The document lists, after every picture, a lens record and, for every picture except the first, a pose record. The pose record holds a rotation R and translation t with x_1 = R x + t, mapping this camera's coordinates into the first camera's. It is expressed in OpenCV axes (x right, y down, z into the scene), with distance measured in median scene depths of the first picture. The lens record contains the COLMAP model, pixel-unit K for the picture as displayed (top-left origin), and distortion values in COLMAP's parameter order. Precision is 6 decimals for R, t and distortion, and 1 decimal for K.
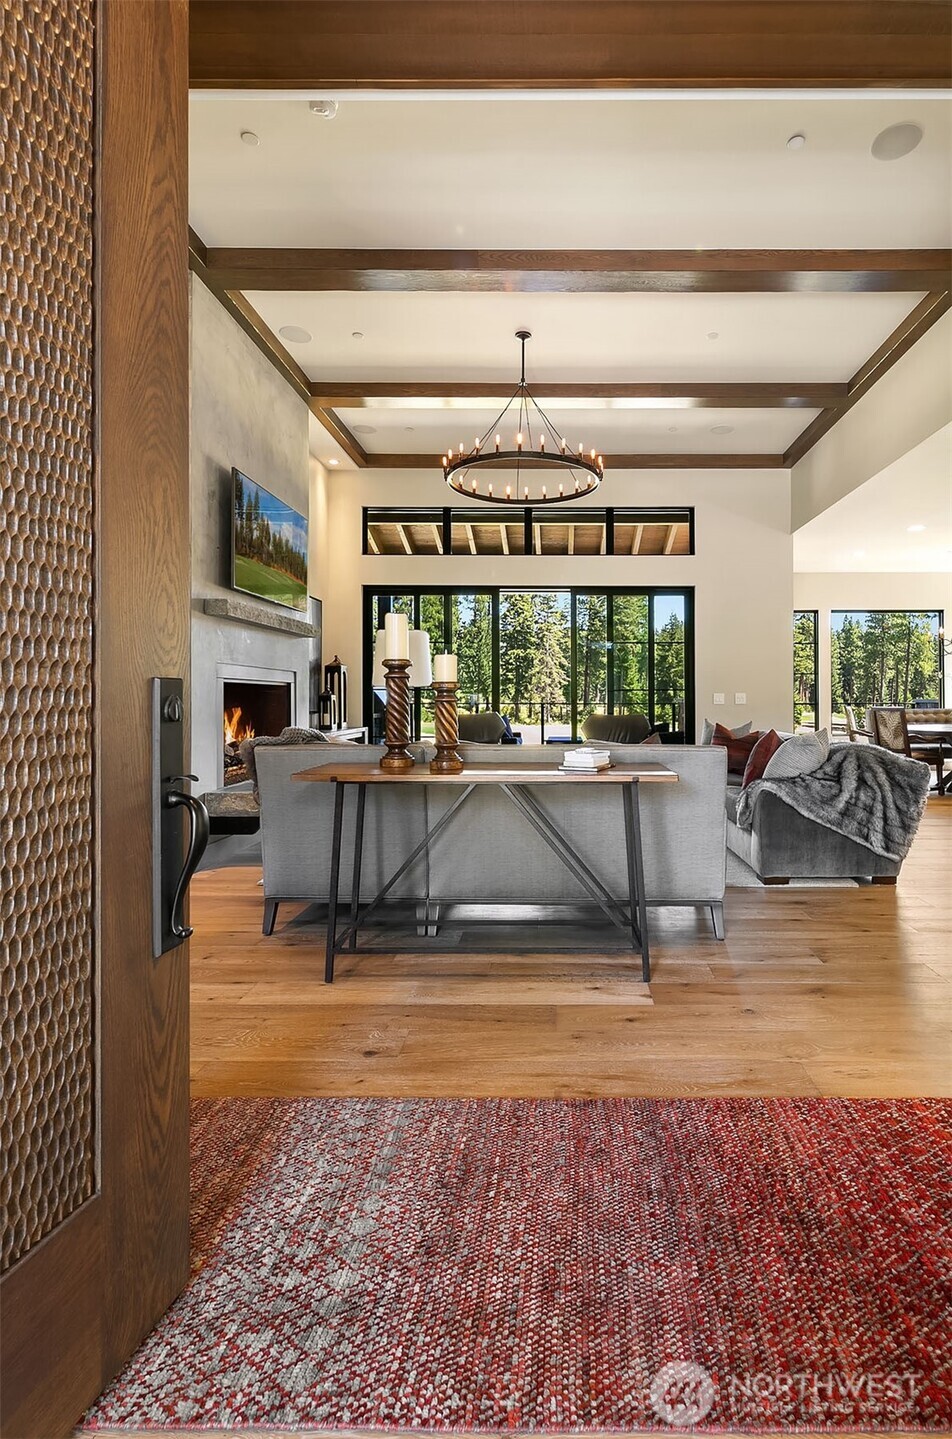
lens RADIAL K [[738.9, 0, 510.8], [0, 738.9, 691.9], [0, 0, 1]] dist [0.003373, 0.000178]
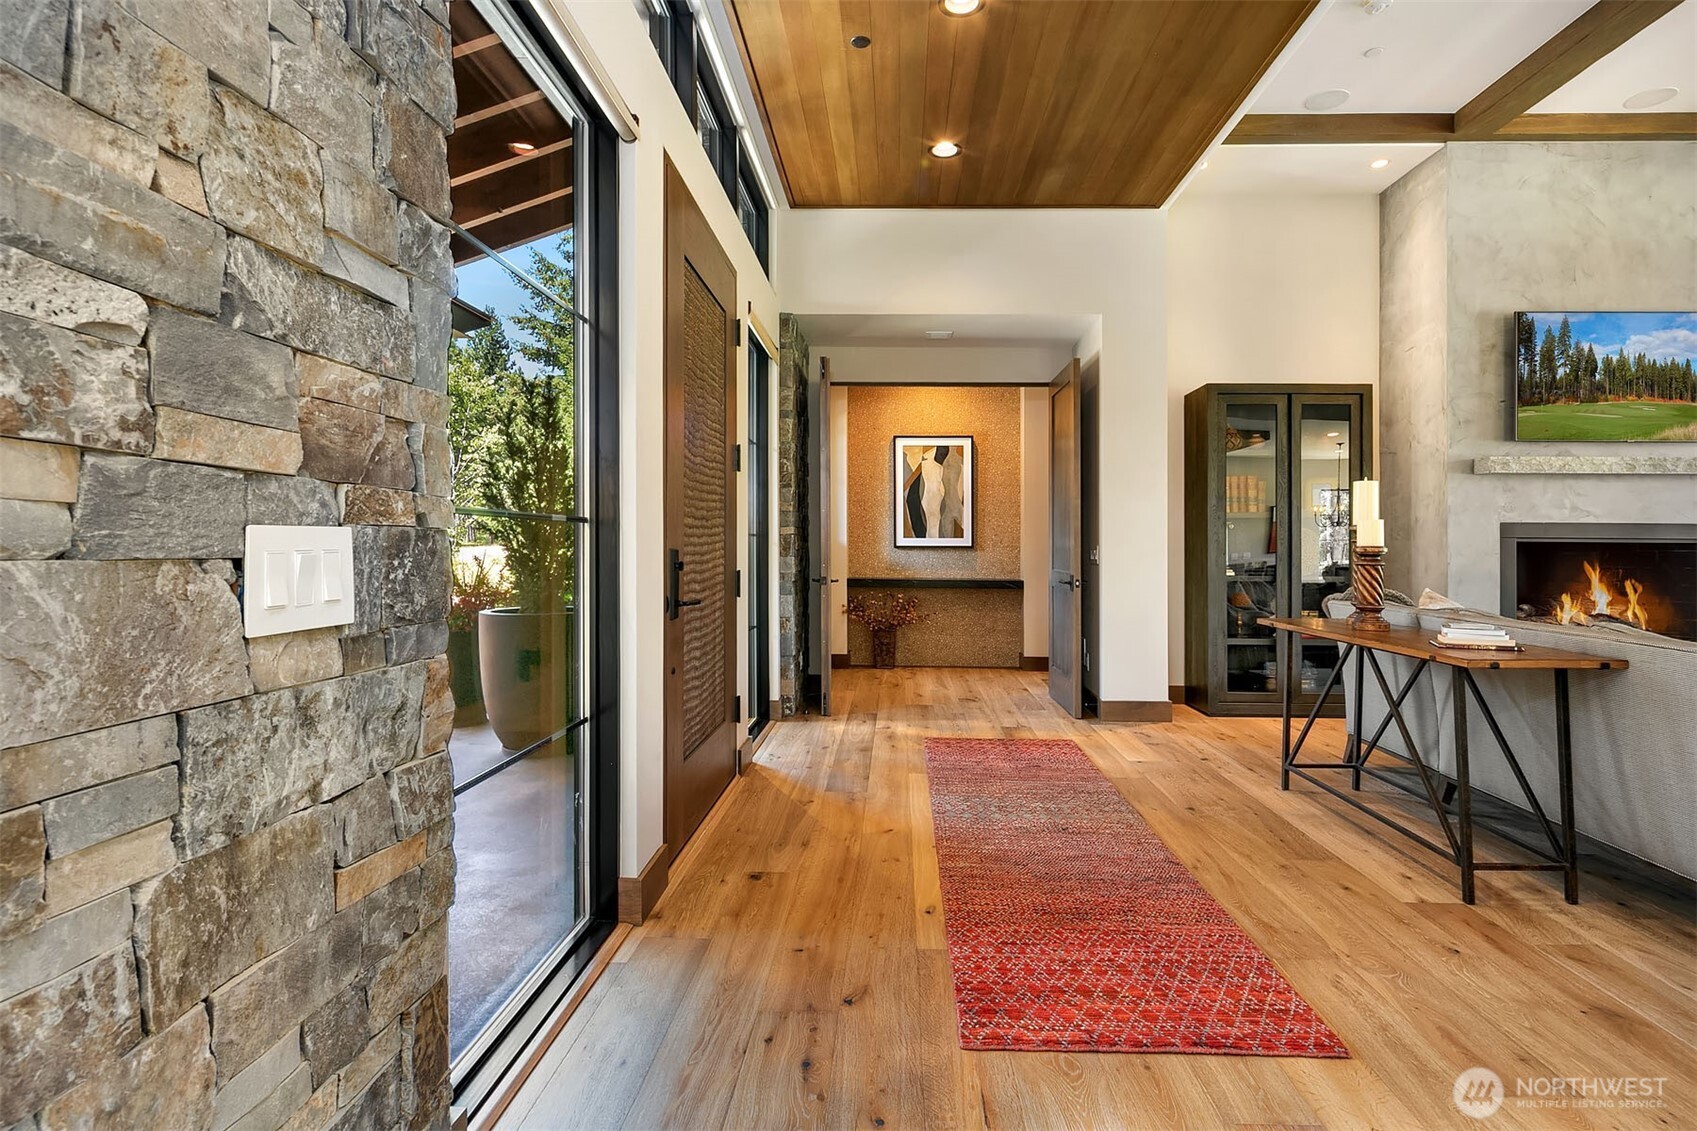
lens RADIAL K [[871.4, 0, 853.4], [0, 871.4, 555.8], [0, 0, 1]] dist [0.003373, 0.000178]
pose [[-0.075227, 0.009194, -0.997124, 1.339281], [0.003548, 0.999954, 0.008952, -0.013798], [0.997160, -0.002865, -0.075256, 0.420457]]
